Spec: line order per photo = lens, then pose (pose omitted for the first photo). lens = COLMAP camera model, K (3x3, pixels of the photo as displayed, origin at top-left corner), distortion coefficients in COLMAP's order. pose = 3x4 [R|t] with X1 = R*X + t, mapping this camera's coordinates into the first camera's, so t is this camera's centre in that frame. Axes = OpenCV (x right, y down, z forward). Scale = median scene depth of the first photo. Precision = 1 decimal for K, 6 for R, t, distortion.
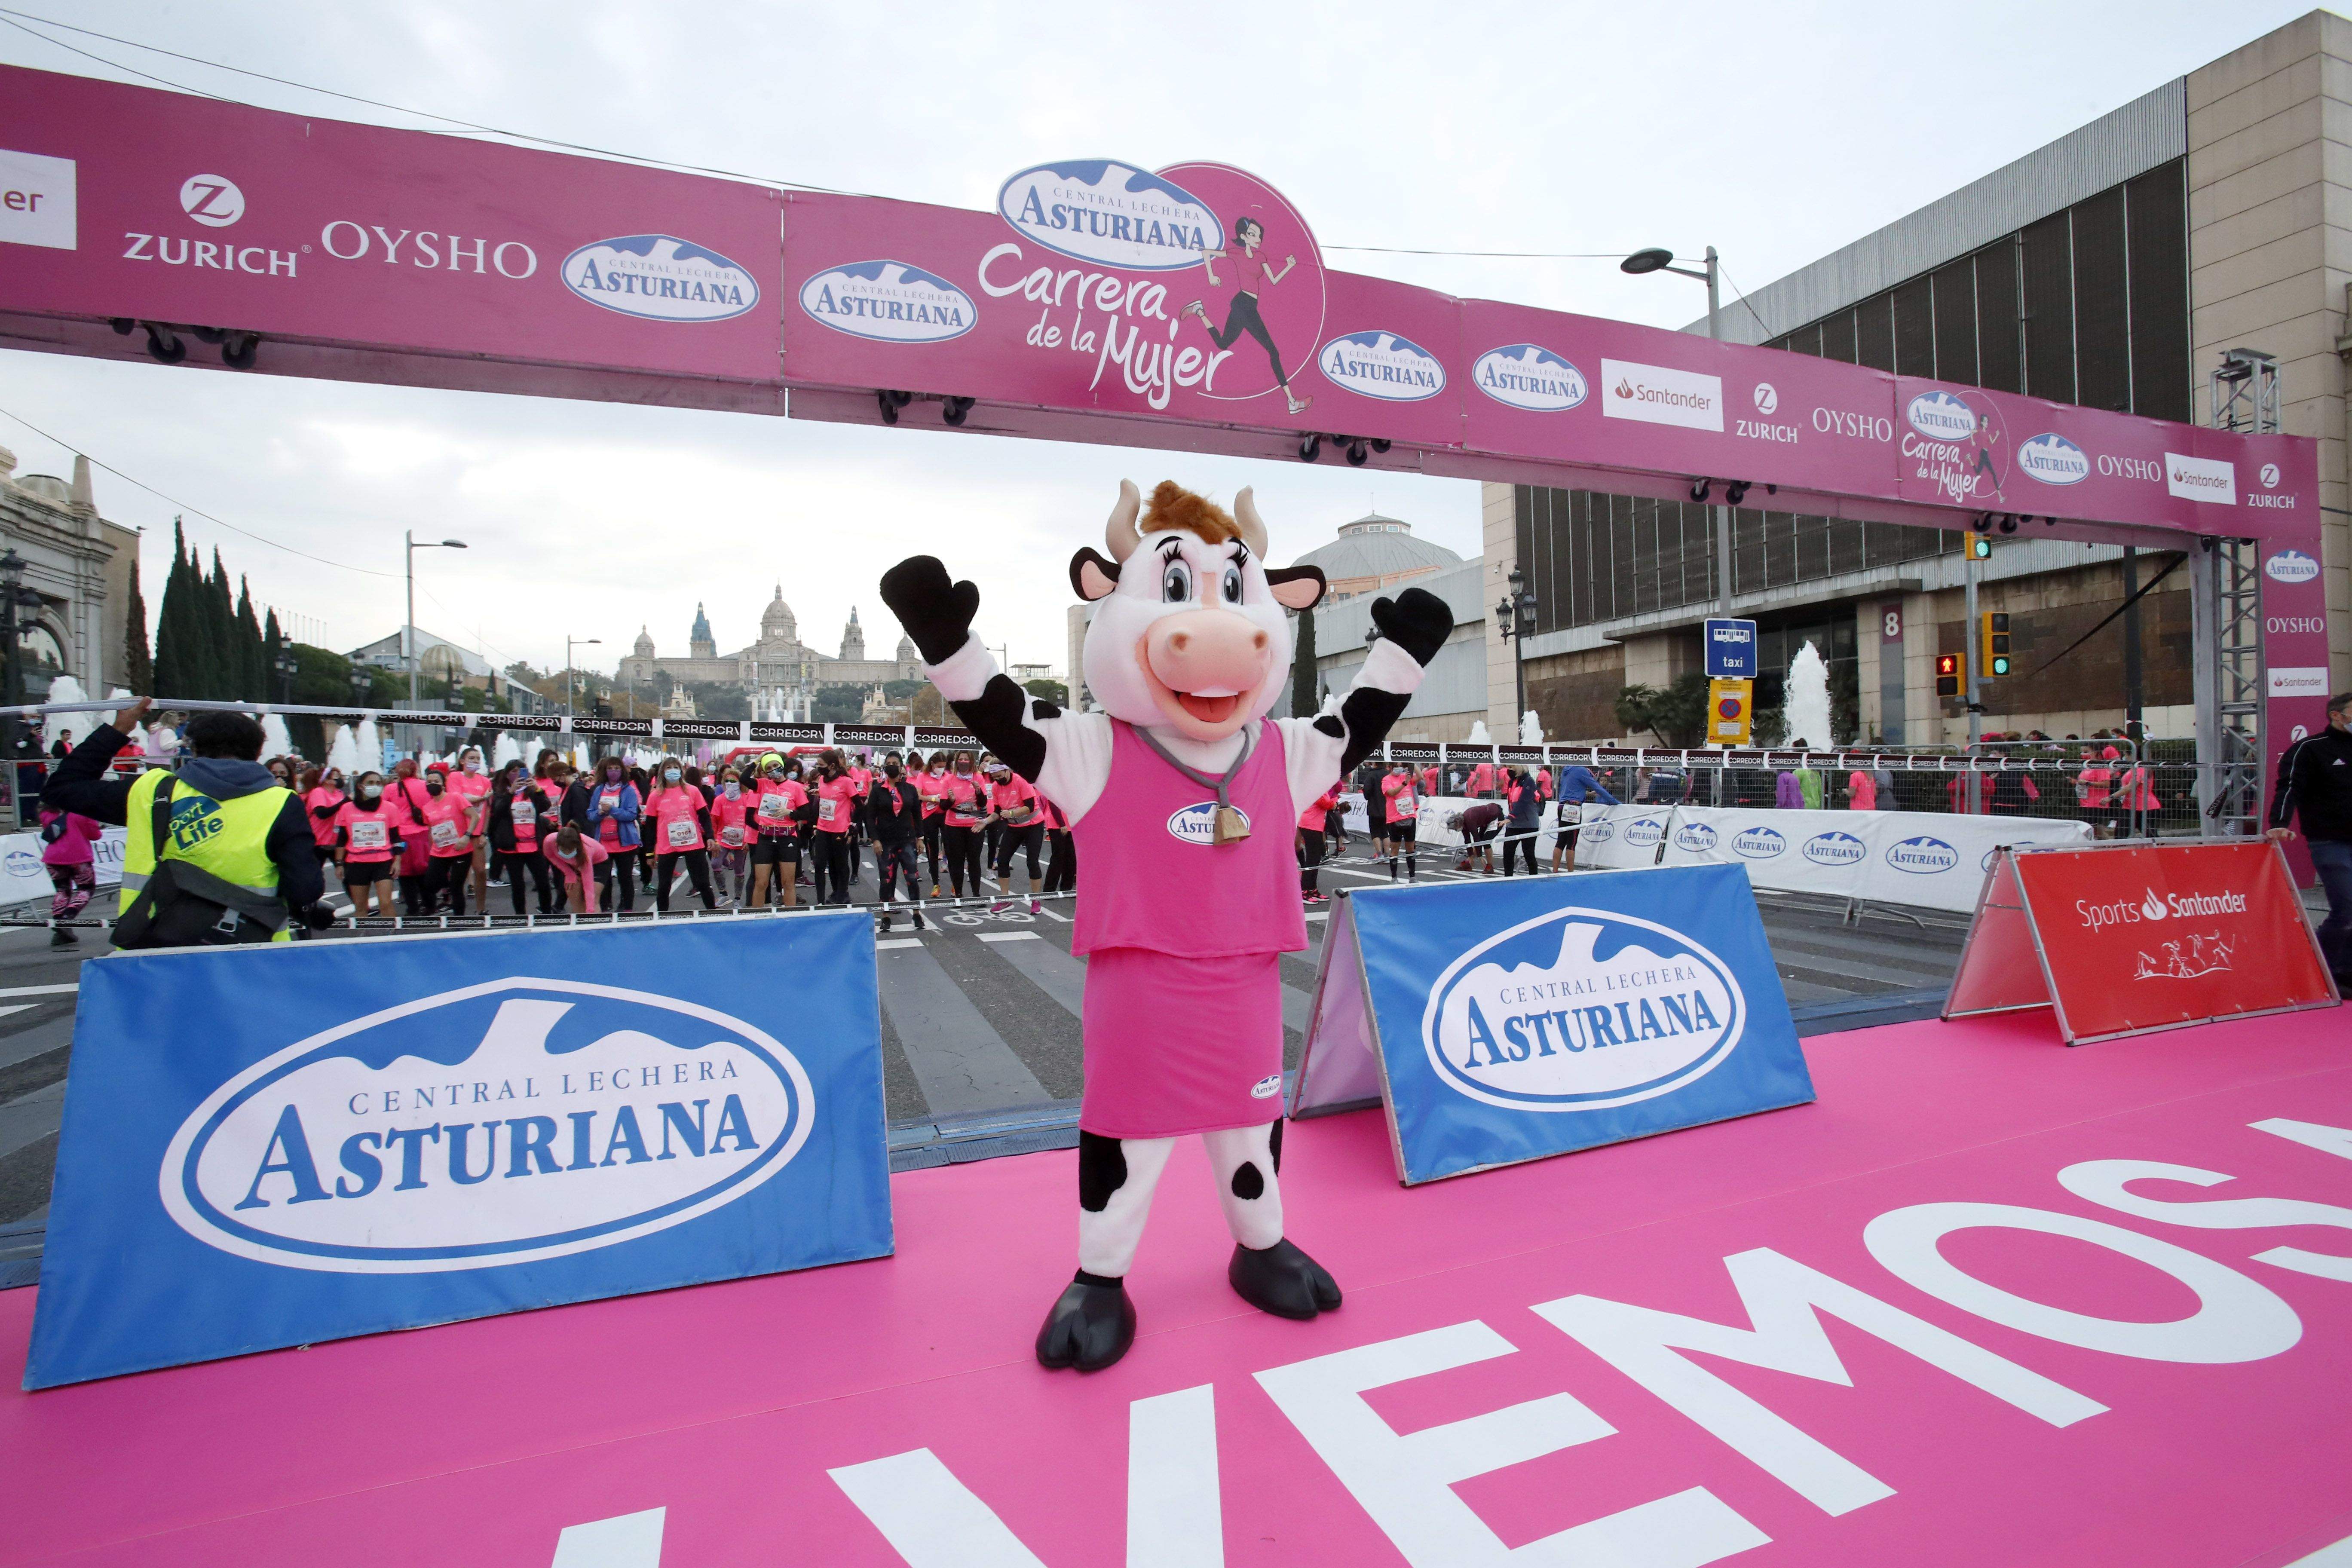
lens RADIAL K [[1108.7, 0, 1175.5], [0, 1108.7, 777.9], [0, 0, 1]] dist [-0.074359, 0.032351]
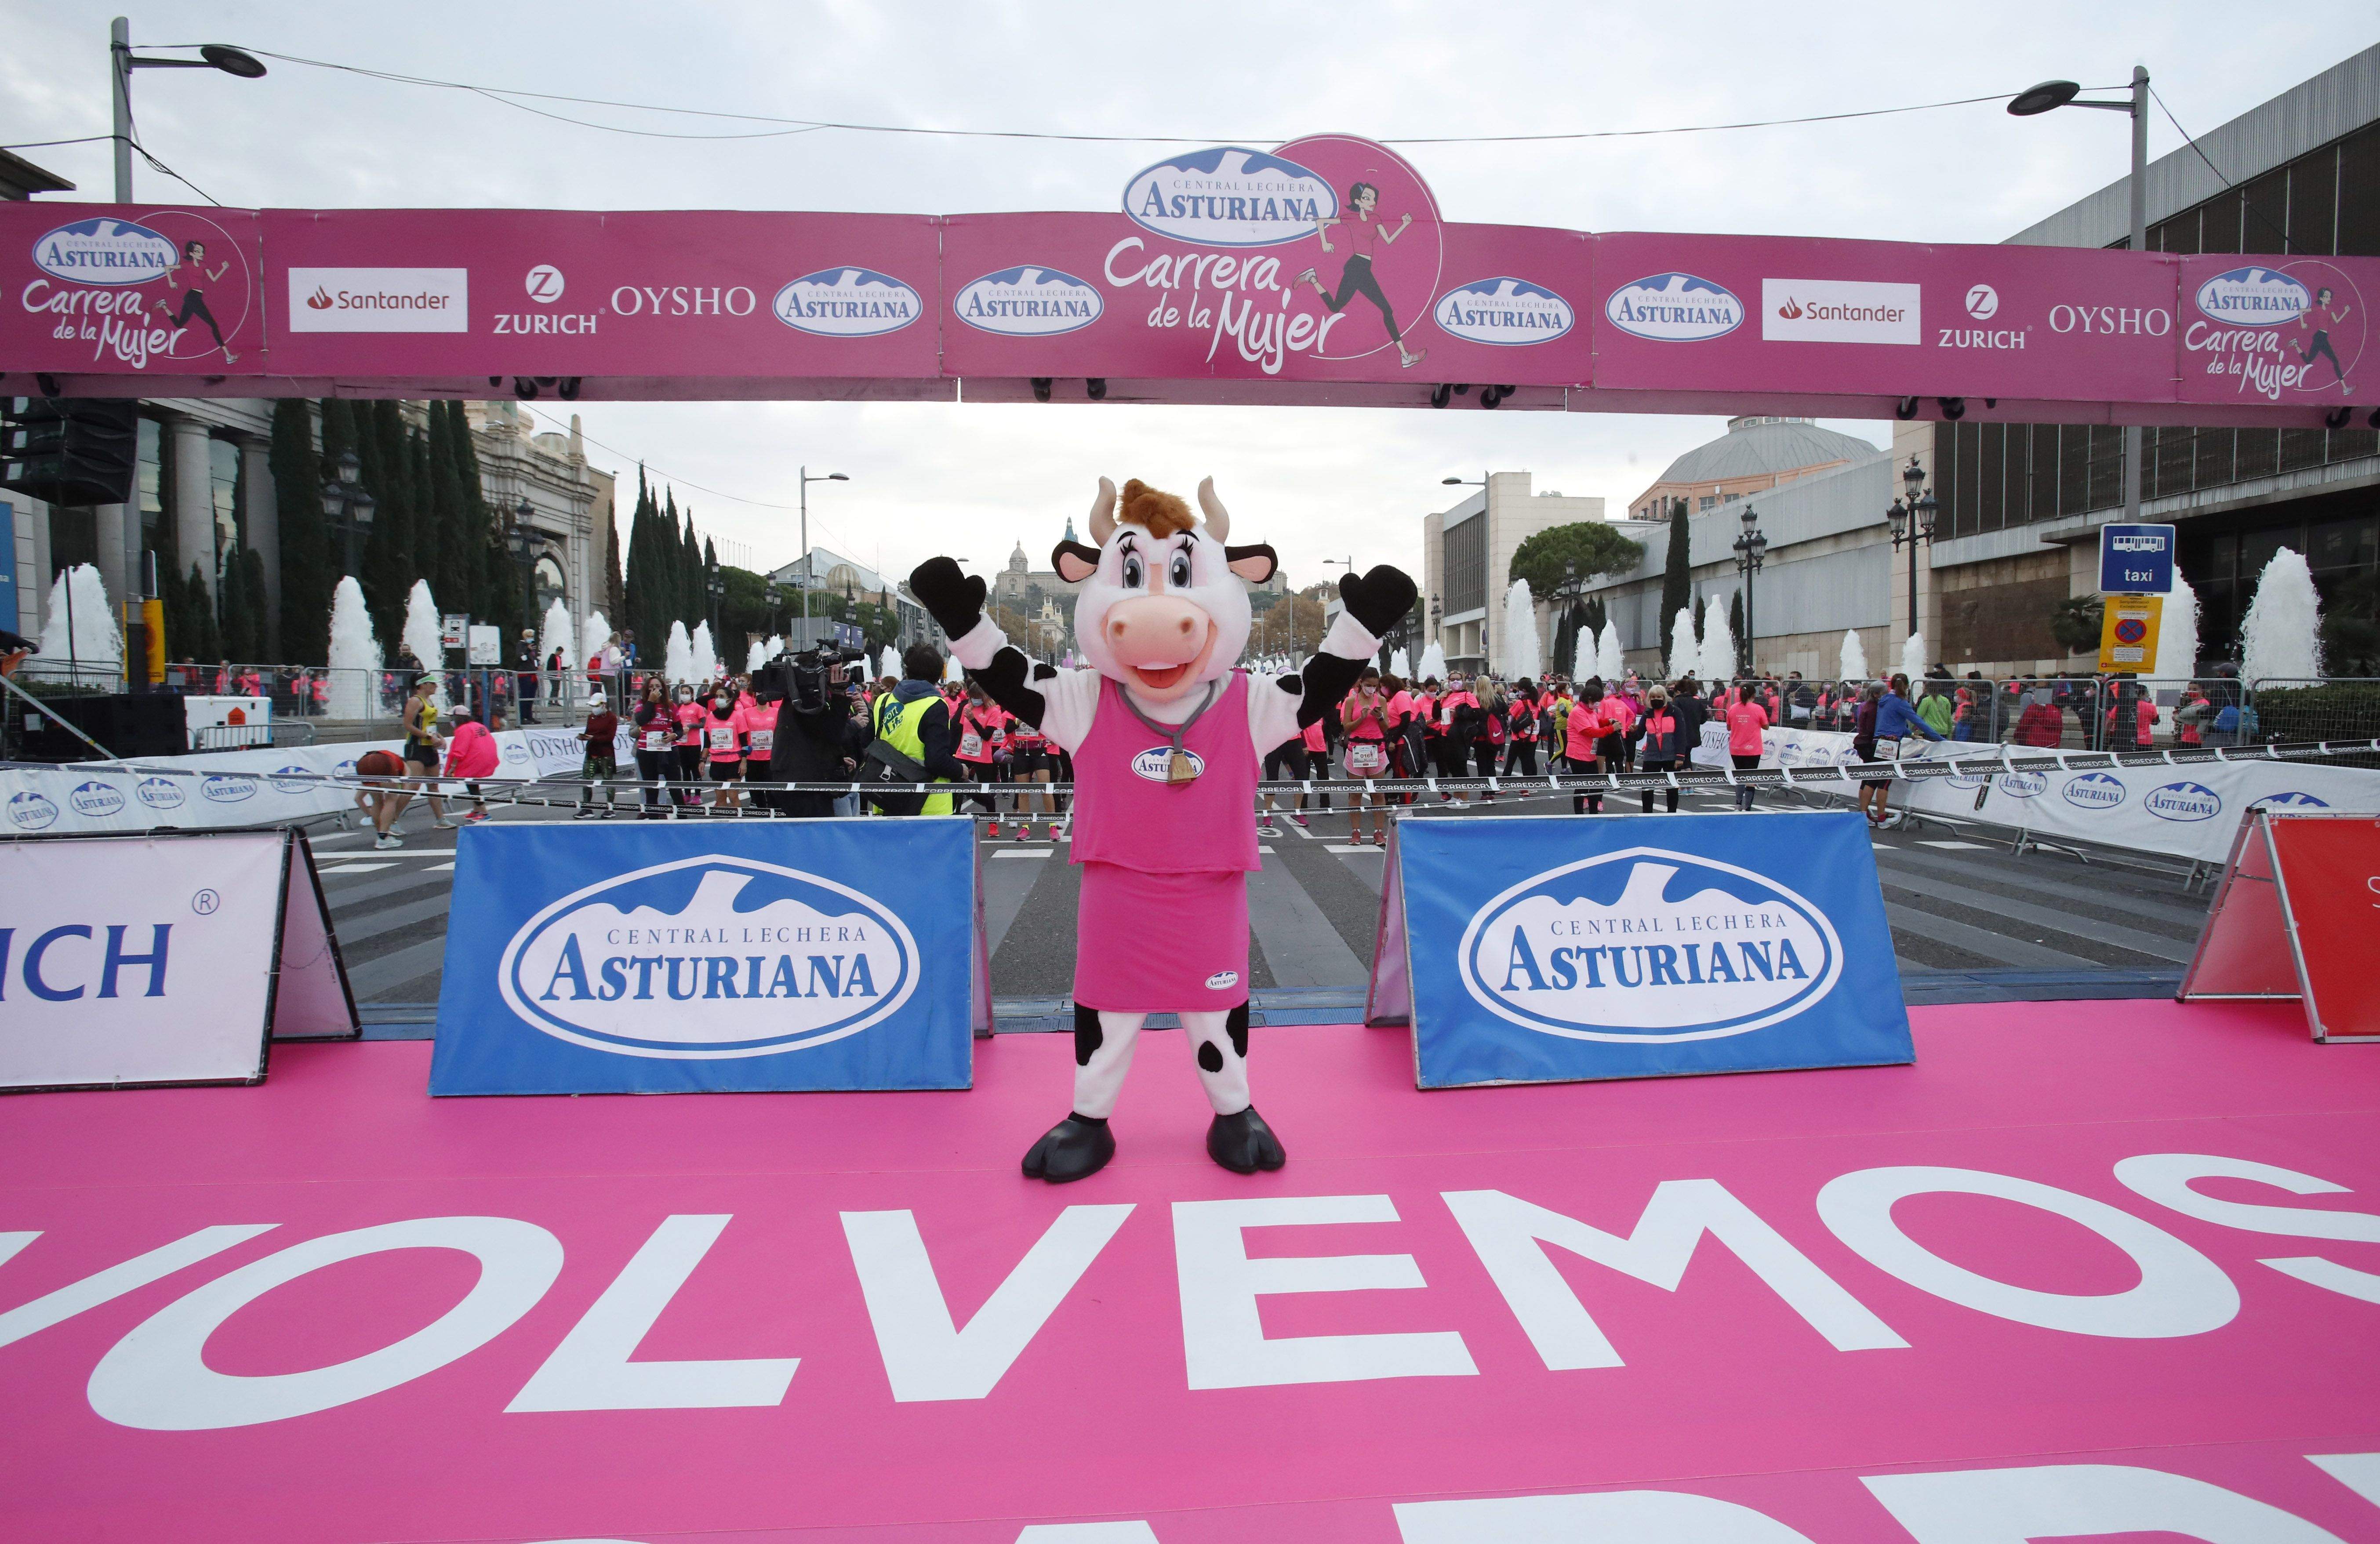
lens RADIAL K [[1143.0, 0, 1200.9], [0, 1143.0, 747.3], [0, 0, 1]] dist [-0.077386, 0.034535]
pose [[0.955322, 0.029214, -0.294118, 0.269910], [-0.014805, 0.998584, 0.051099, -0.021963], [0.295195, -0.044462, 0.954402, -0.116556]]
